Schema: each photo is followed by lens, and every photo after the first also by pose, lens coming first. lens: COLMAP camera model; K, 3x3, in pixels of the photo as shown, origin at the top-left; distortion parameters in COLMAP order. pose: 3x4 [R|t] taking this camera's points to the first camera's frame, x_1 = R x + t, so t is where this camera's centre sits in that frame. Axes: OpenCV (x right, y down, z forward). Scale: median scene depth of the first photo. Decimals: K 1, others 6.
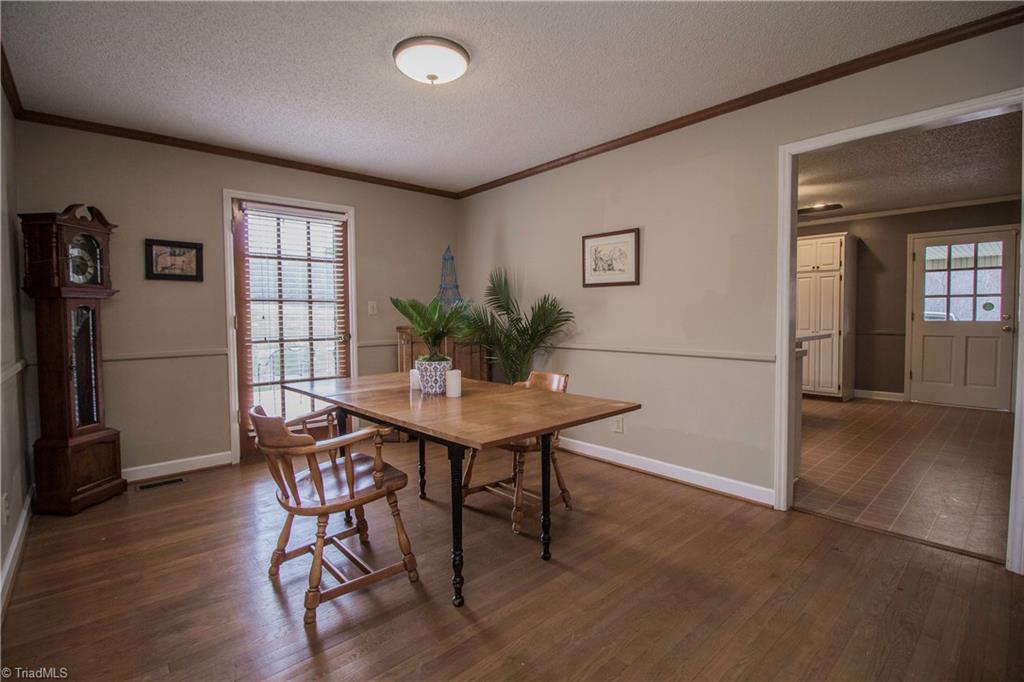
lens RADIAL K [[480.5, 0, 508.0], [0, 480.5, 334.2], [0, 0, 1]] dist [-0.000499, -0.013249]
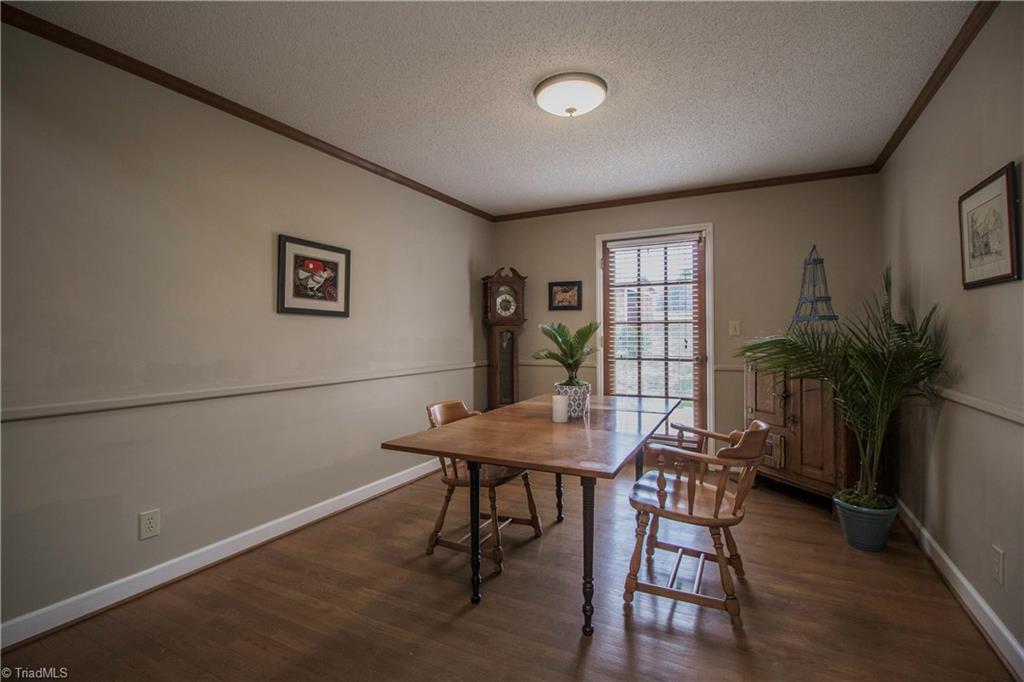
lens RADIAL K [[480.5, 0, 508.0], [0, 480.5, 334.2], [0, 0, 1]] dist [-0.000499, -0.013249]
pose [[0.332095, 0.007080, -0.943220, 0.535683], [-0.037968, 0.999262, -0.005867, -0.028159], [0.942482, 0.037760, 0.332118, 0.377826]]
